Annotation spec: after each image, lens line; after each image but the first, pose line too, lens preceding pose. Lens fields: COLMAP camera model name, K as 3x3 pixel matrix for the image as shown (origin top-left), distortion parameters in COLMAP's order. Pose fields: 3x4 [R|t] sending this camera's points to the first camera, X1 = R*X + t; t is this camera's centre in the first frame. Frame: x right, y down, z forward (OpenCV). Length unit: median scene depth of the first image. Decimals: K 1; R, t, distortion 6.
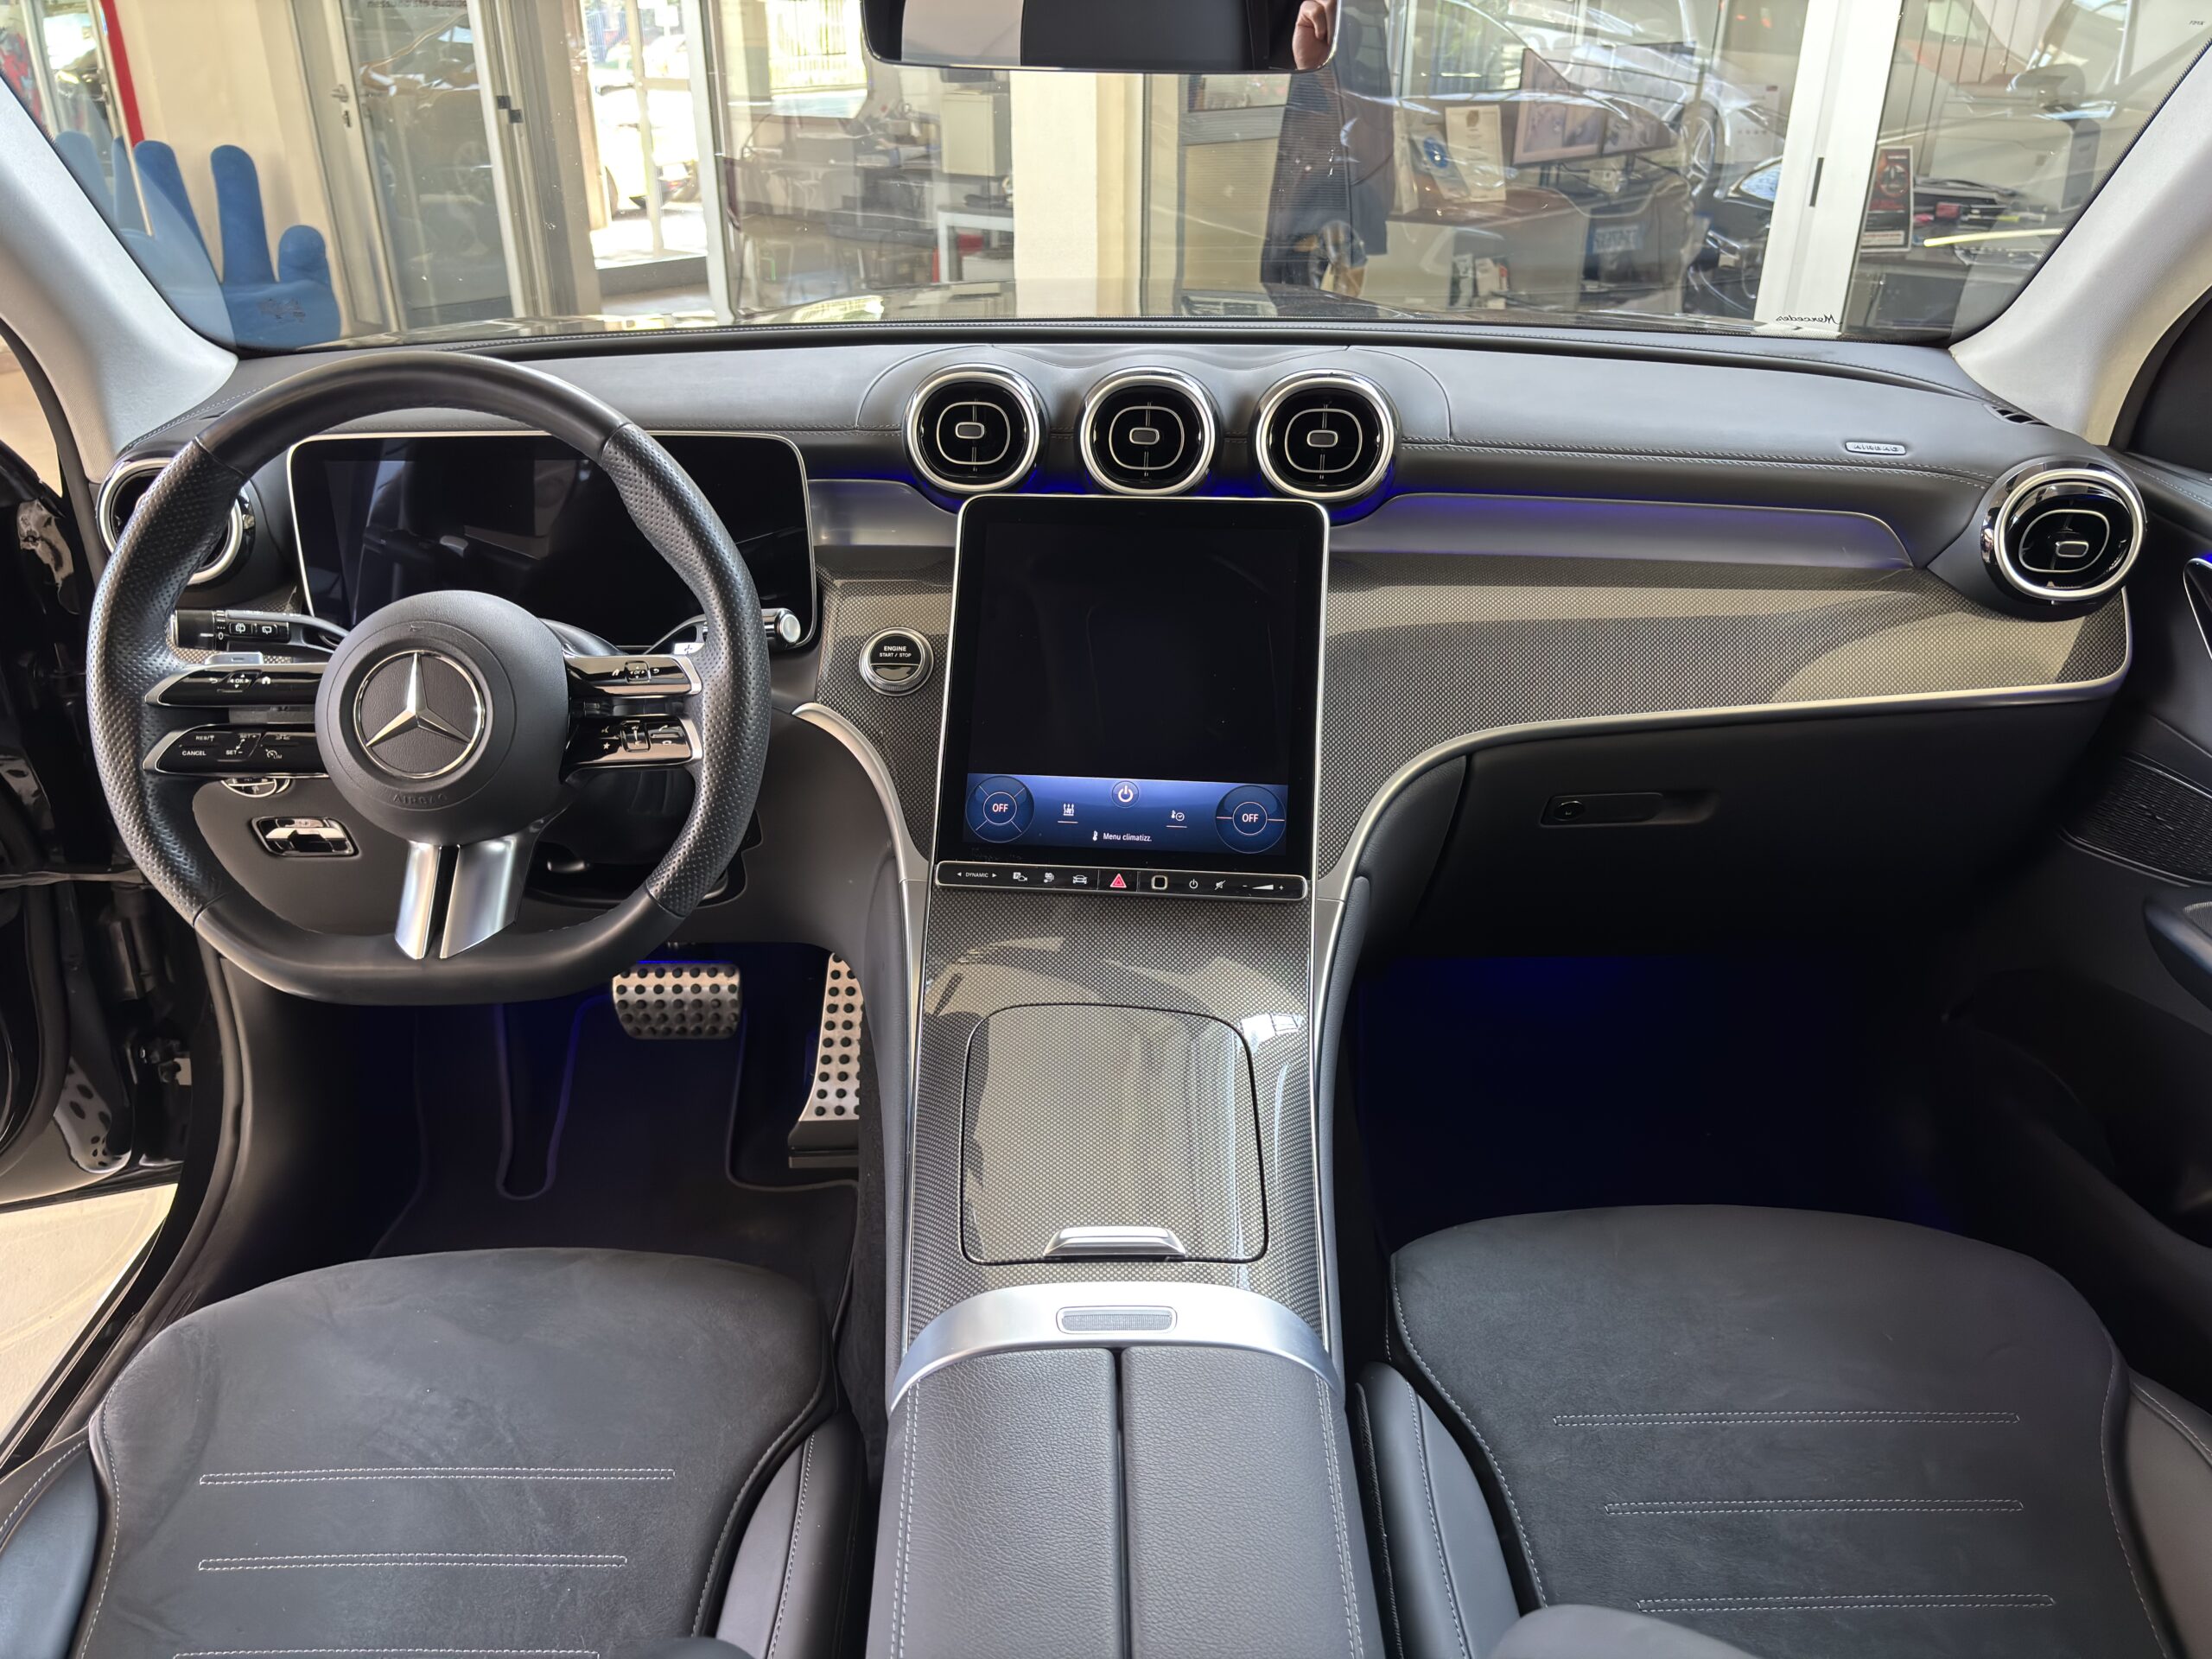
lens RADIAL K [[1685.9, 0, 1125.6], [0, 1685.9, 826.3], [0, 0, 1]] dist [0.041247, -0.039486]
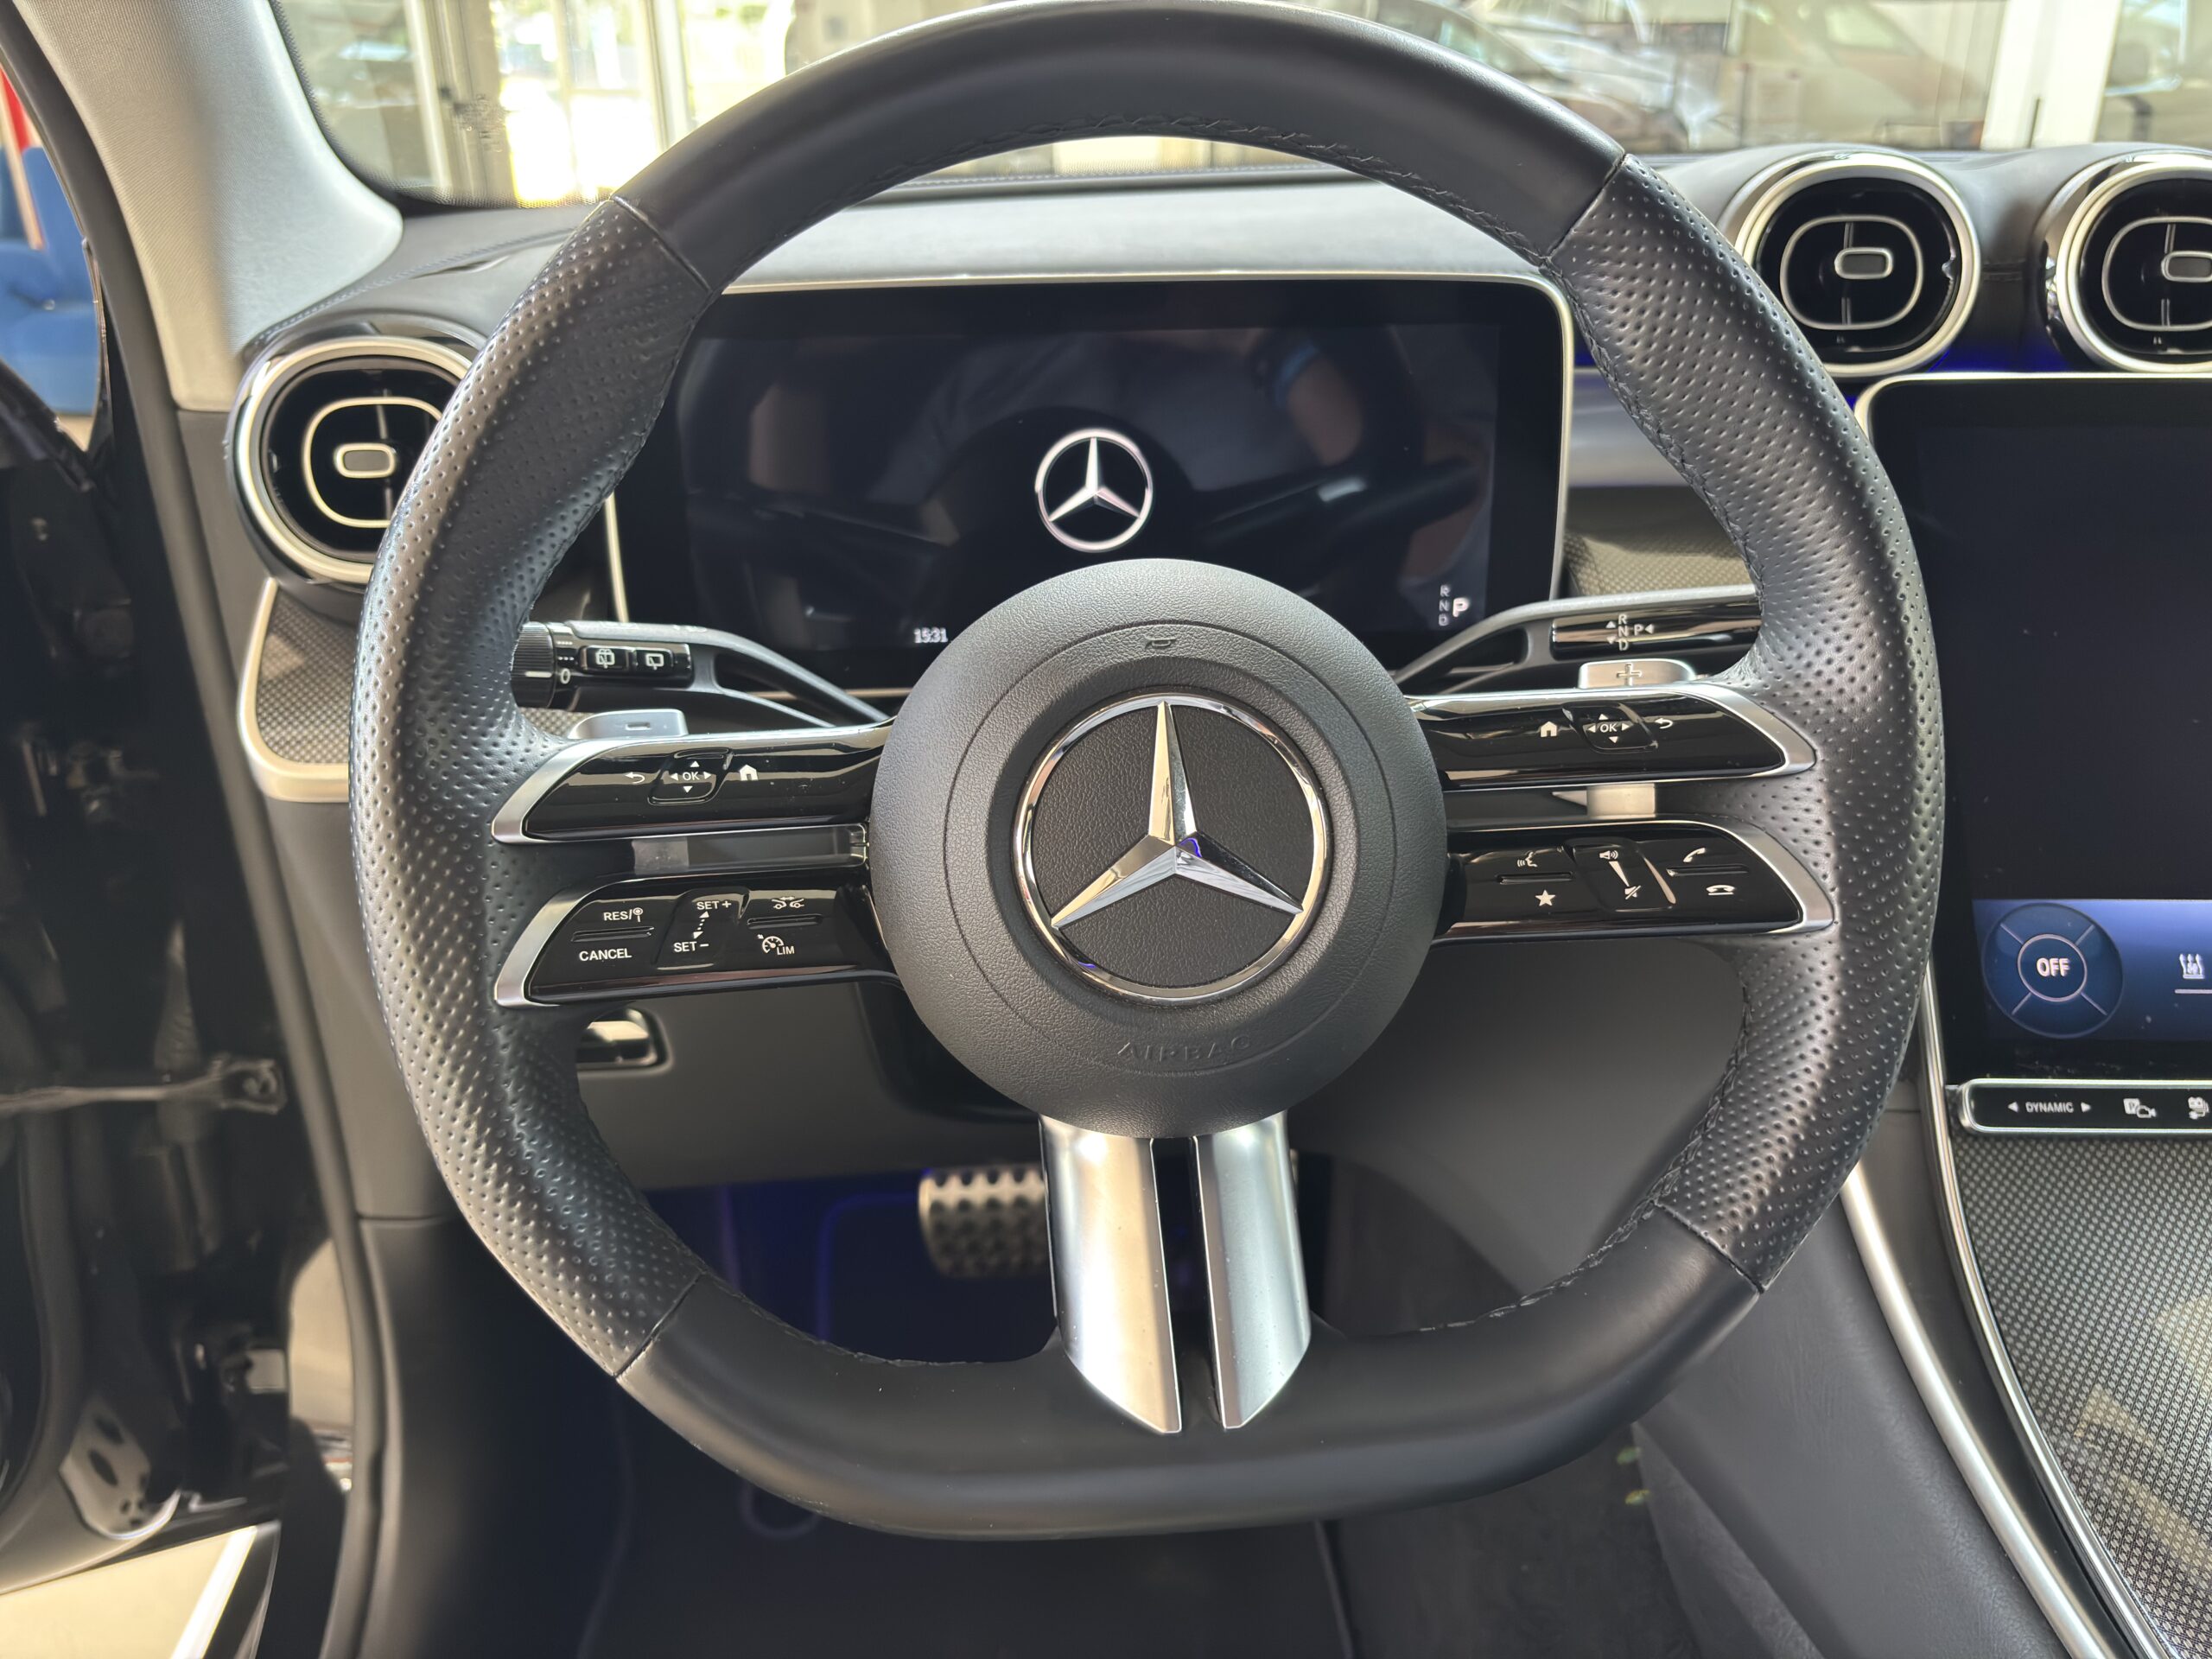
lens RADIAL K [[1685.9, 0, 1107.8], [0, 1685.9, 813.8], [0, 0, 1]] dist [0.041247, -0.039486]
pose [[0.998164, -0.033740, 0.050306, -0.366291], [0.035084, 0.999044, -0.026085, -0.051353], [-0.049378, 0.027802, 0.998393, 0.475590]]
